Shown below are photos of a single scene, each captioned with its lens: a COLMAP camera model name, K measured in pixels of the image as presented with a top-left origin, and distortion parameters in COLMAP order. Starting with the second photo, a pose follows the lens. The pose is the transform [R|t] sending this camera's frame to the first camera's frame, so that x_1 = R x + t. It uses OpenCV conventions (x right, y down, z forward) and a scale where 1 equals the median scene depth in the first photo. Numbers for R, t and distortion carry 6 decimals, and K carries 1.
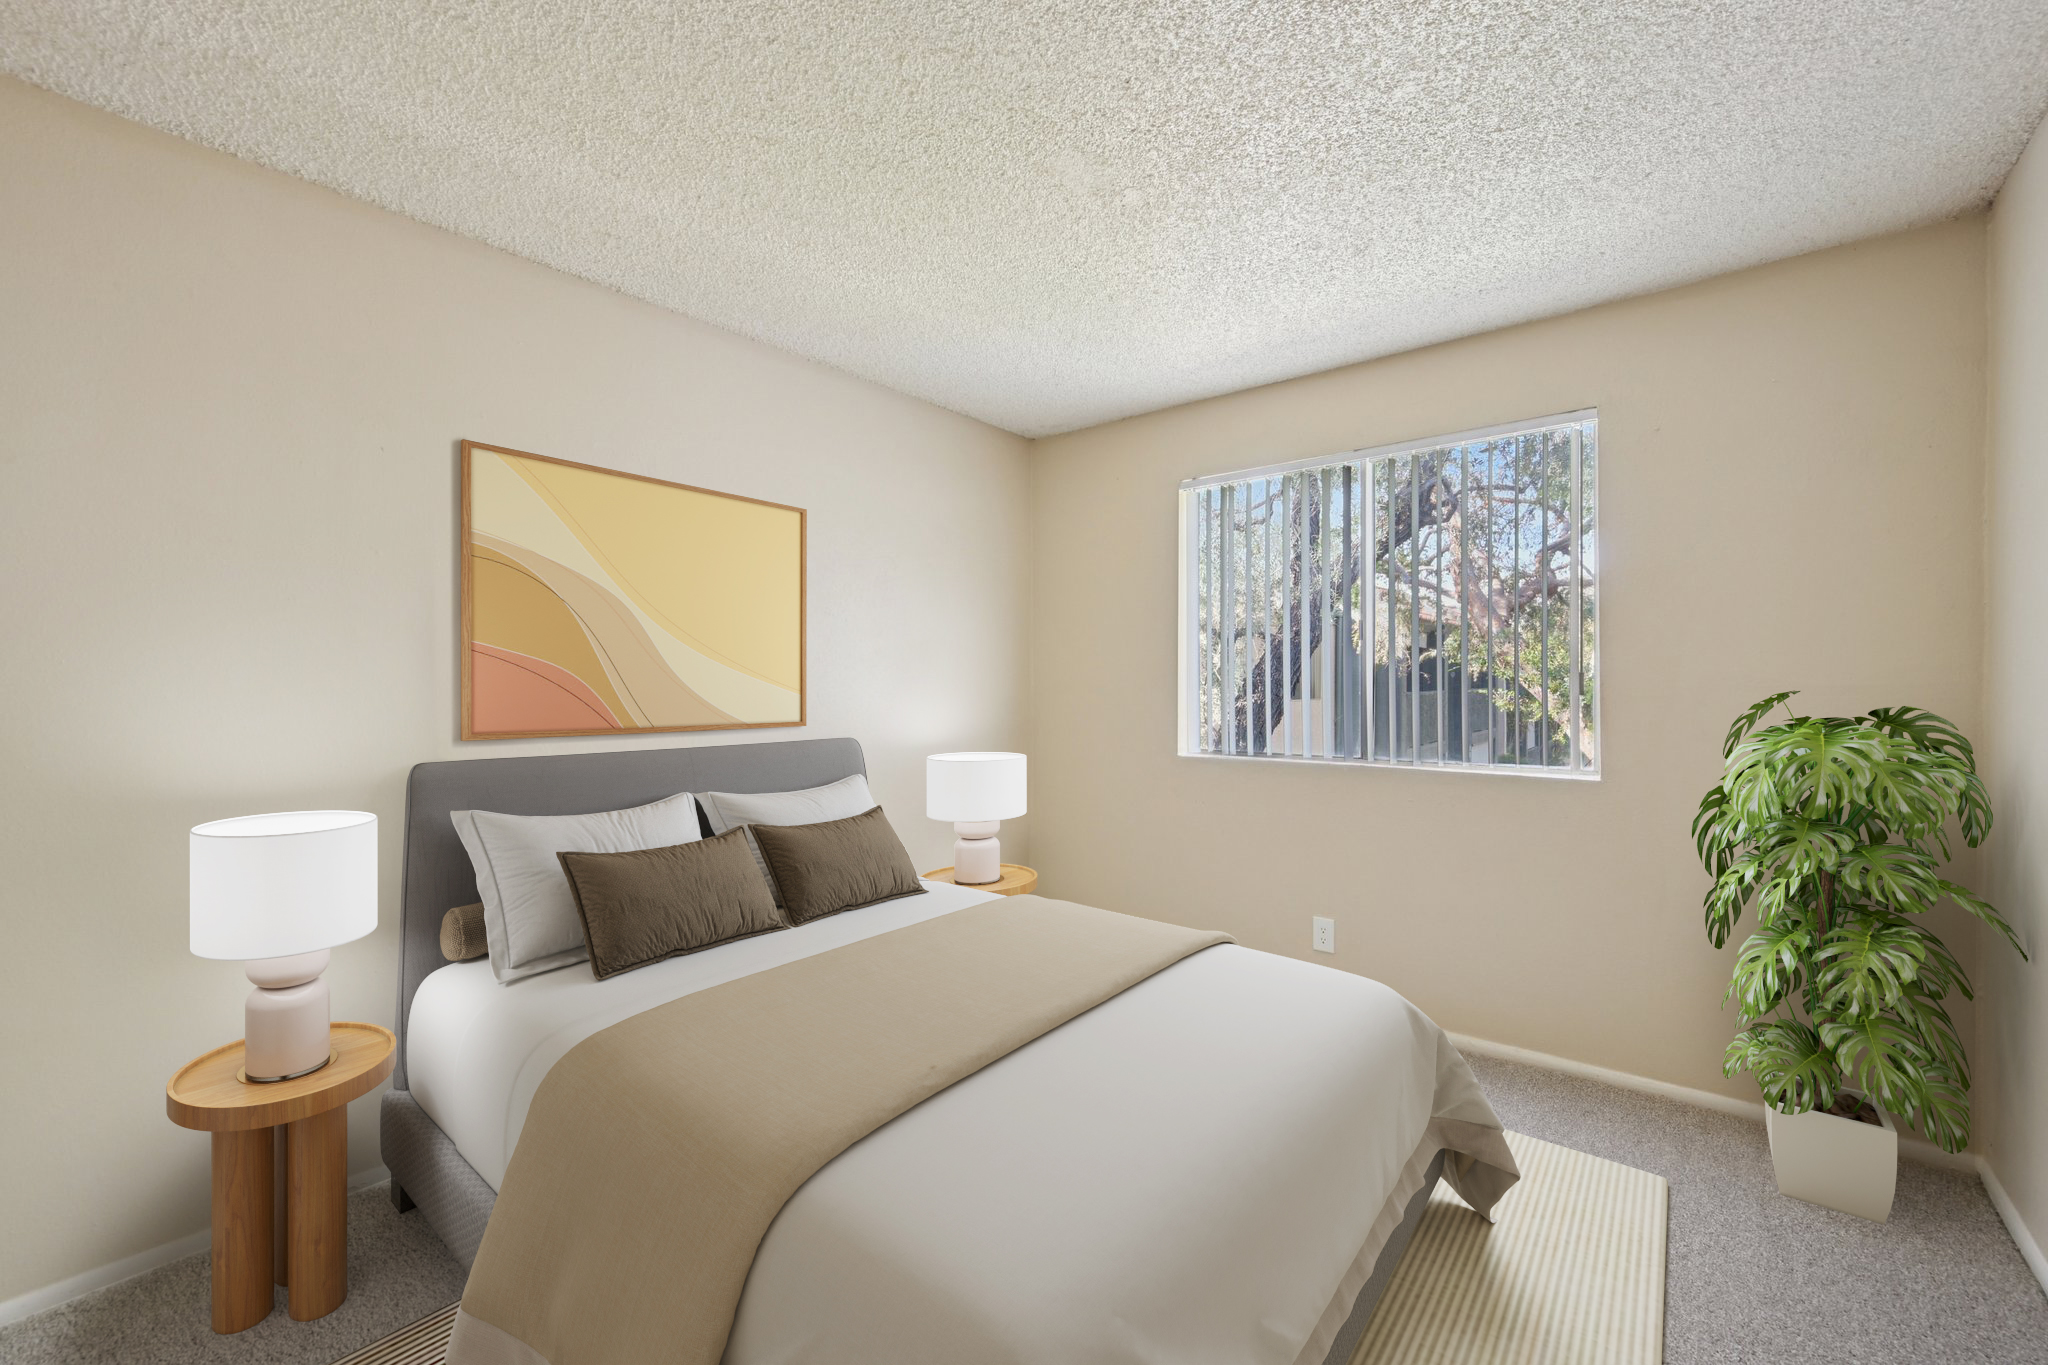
lens RADIAL K [[819.8, 0, 1024.0], [0, 819.8, 682.5], [0, 0, 1]] dist [-0.000338, -0.000053]
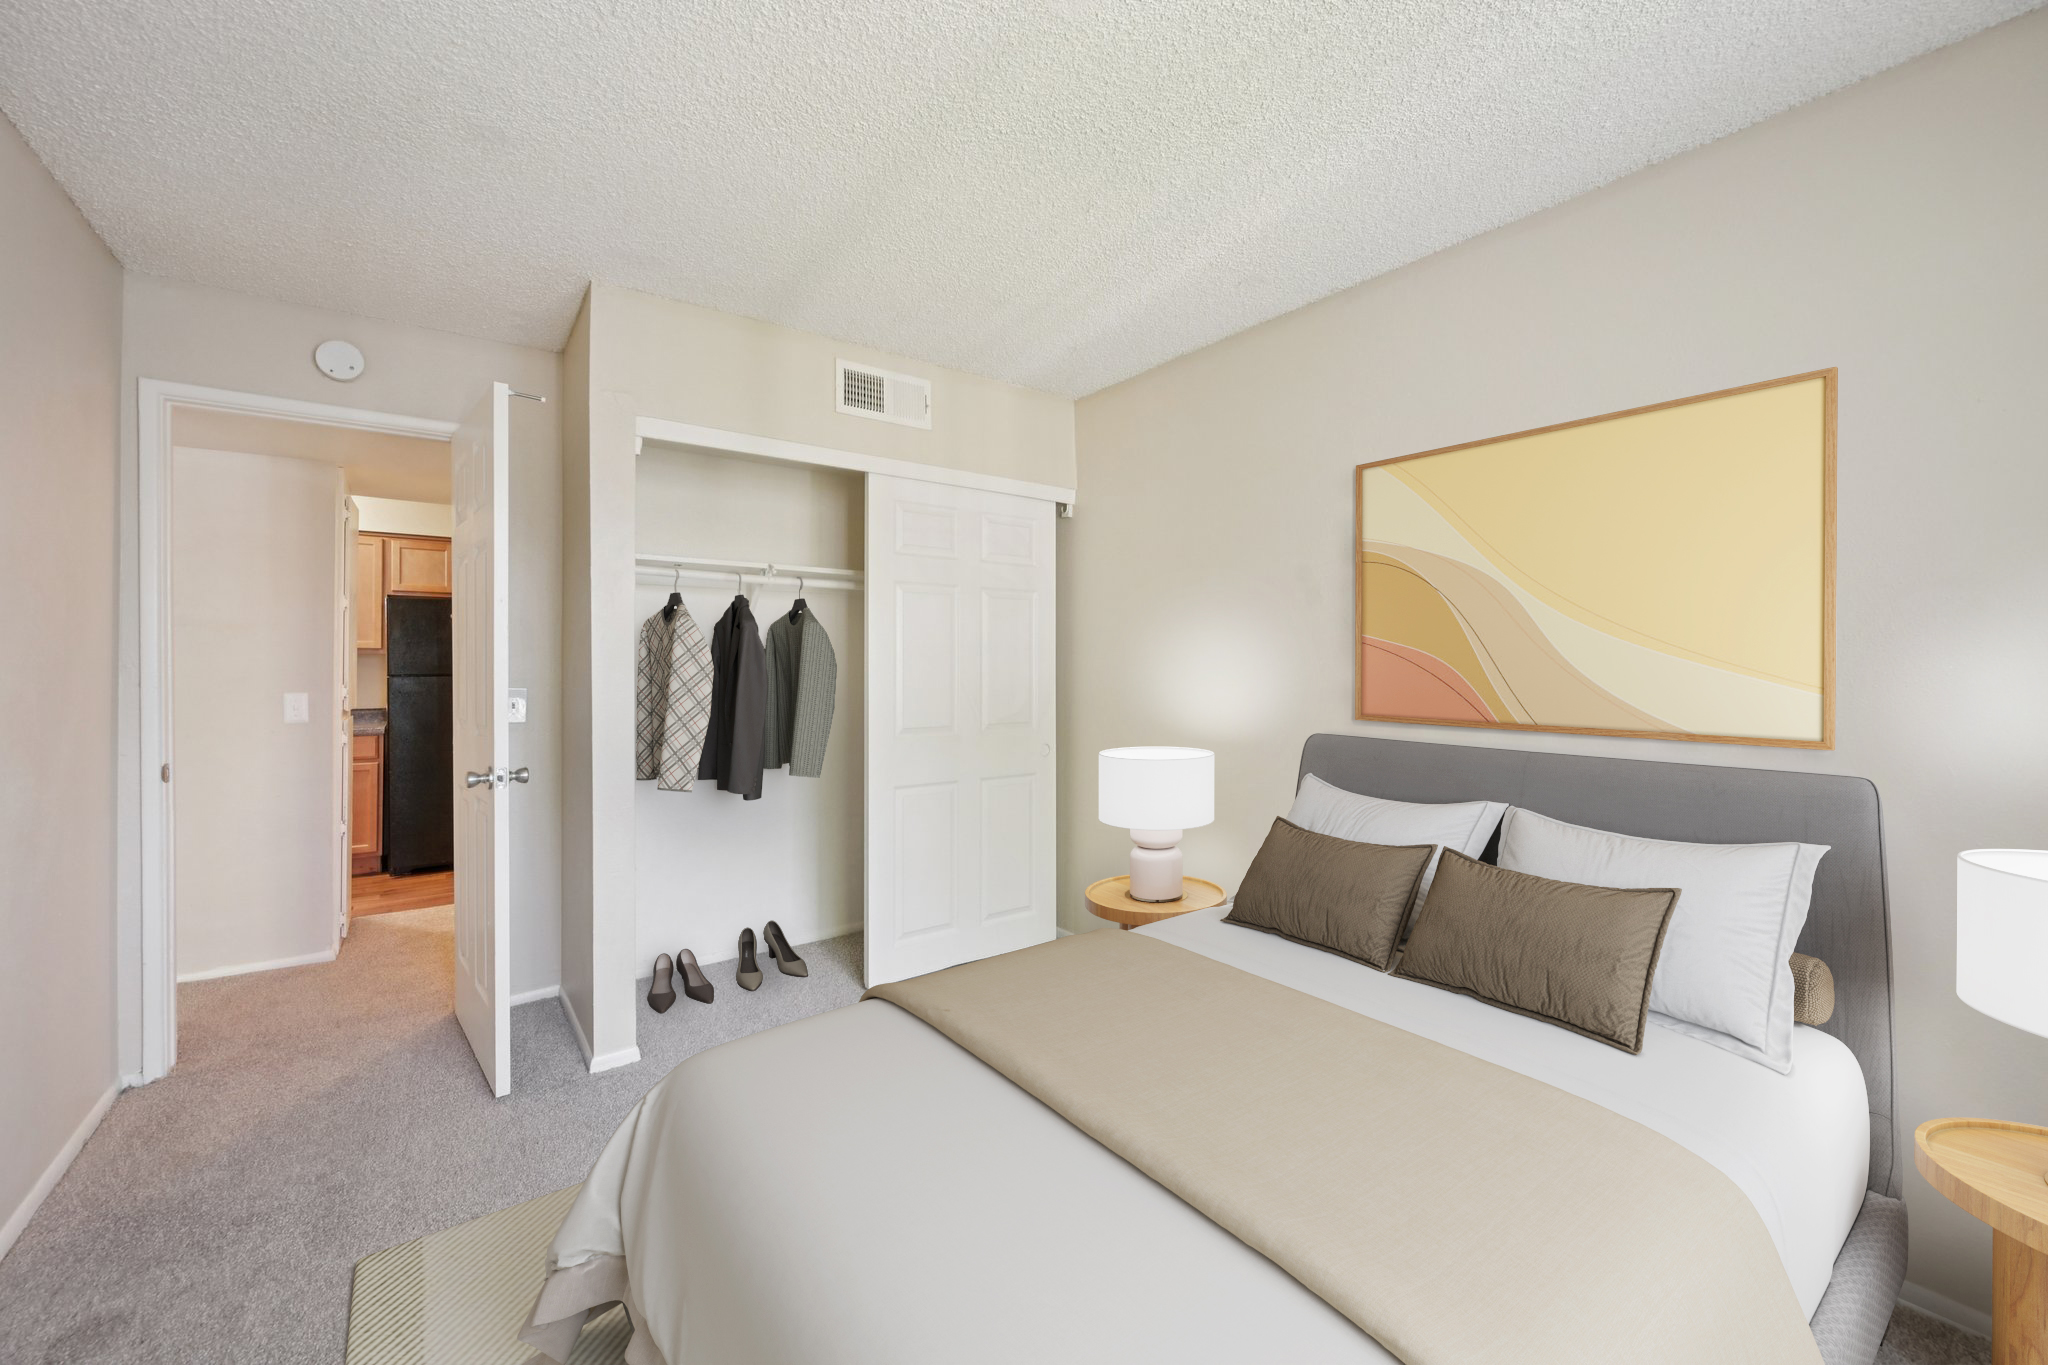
lens RADIAL K [[839.9, 0, 1023.4], [0, 839.9, 657.6], [0, 0, 1]] dist [0.001314, 0.047223]
pose [[-0.217034, 0.001029, -0.976163, 0.595365], [0.011682, 0.999931, -0.001543, -0.022412], [0.976094, -0.011738, -0.217031, 0.779006]]
